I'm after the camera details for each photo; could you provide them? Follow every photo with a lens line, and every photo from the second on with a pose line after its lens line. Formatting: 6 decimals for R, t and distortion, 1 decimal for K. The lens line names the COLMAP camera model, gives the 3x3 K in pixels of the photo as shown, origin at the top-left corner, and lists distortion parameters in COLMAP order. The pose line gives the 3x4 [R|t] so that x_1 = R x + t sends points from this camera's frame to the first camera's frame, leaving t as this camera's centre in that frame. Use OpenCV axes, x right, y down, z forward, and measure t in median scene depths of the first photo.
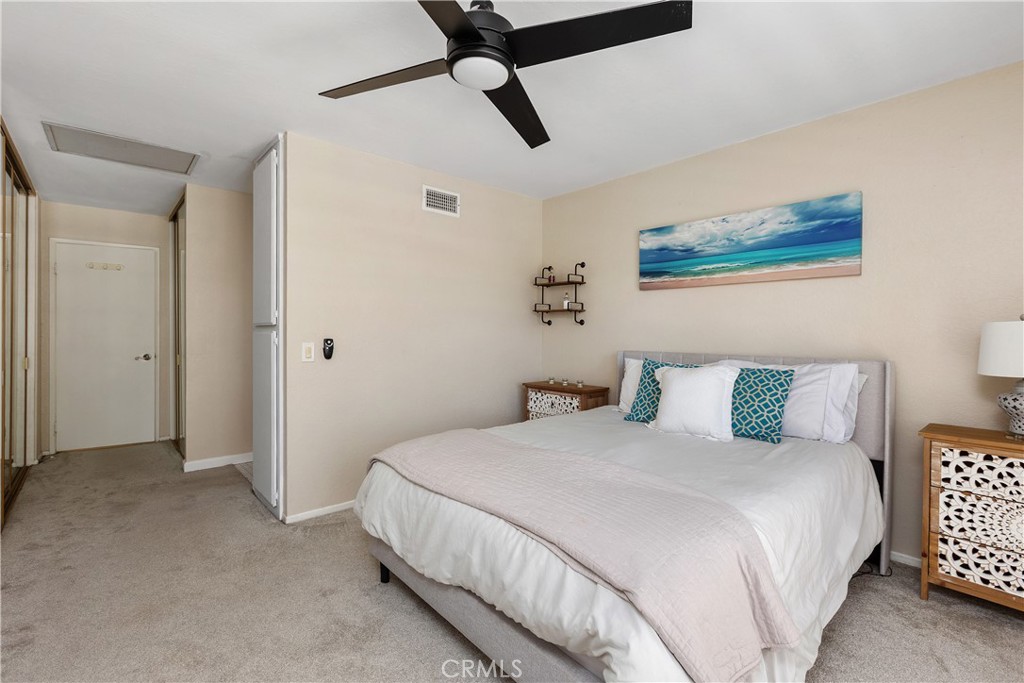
lens RADIAL K [[465.3, 0, 510.9], [0, 465.3, 337.2], [0, 0, 1]] dist [0.002426, 0.000876]
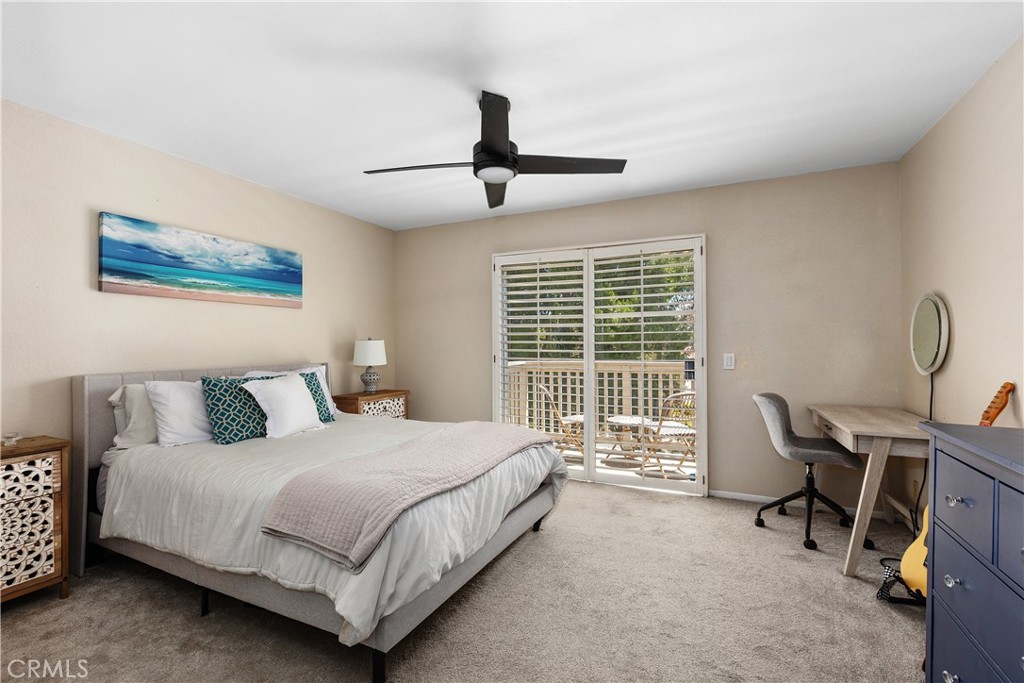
lens RADIAL K [[465.3, 0, 510.2], [0, 465.3, 344.3], [0, 0, 1]] dist [0.002426, 0.000876]
pose [[-0.395397, -0.001930, 0.918508, -0.783024], [0.014002, 0.999869, 0.008129, -0.016061], [-0.918404, 0.016075, -0.395318, 0.825815]]
